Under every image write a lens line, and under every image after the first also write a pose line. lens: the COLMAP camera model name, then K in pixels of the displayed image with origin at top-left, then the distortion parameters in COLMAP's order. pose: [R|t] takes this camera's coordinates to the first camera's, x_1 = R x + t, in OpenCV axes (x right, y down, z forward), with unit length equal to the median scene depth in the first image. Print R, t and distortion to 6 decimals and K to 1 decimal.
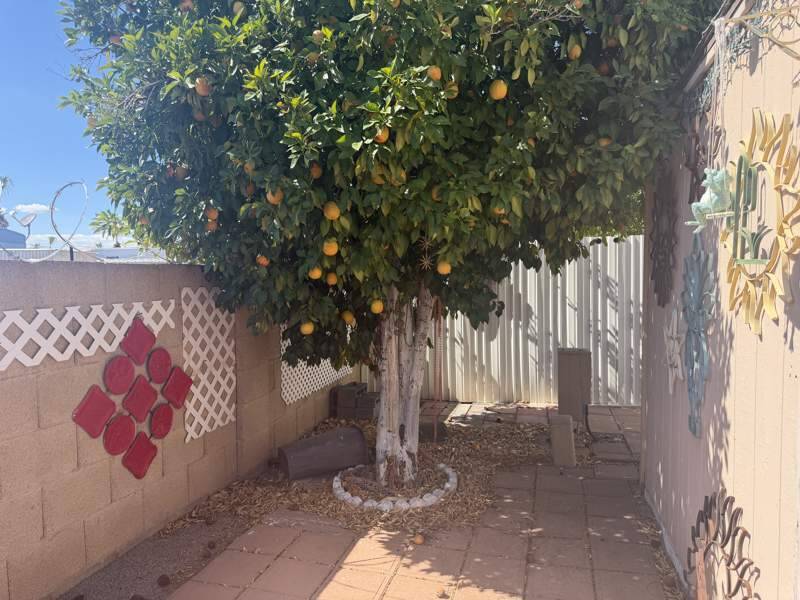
lens RADIAL K [[551.9, 0, 392.1], [0, 551.9, 301.1], [0, 0, 1]] dist [0.106138, -0.164181]
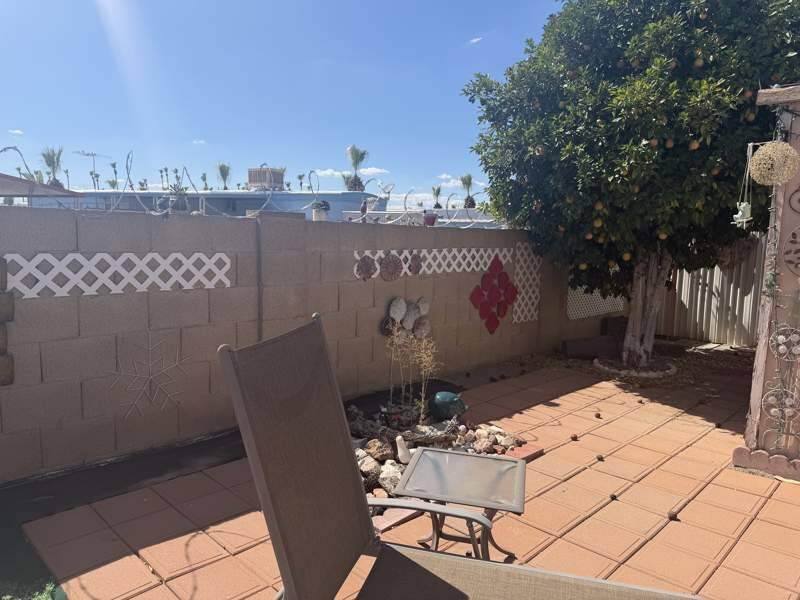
lens RADIAL K [[551.9, 0, 392.1], [0, 551.9, 301.1], [0, 0, 1]] dist [0.106138, -0.164181]
pose [[0.866398, 0.093796, -0.490465, 0.220388], [-0.058745, 0.994525, 0.086419, 0.041956], [0.495886, -0.046061, 0.867165, -0.942590]]
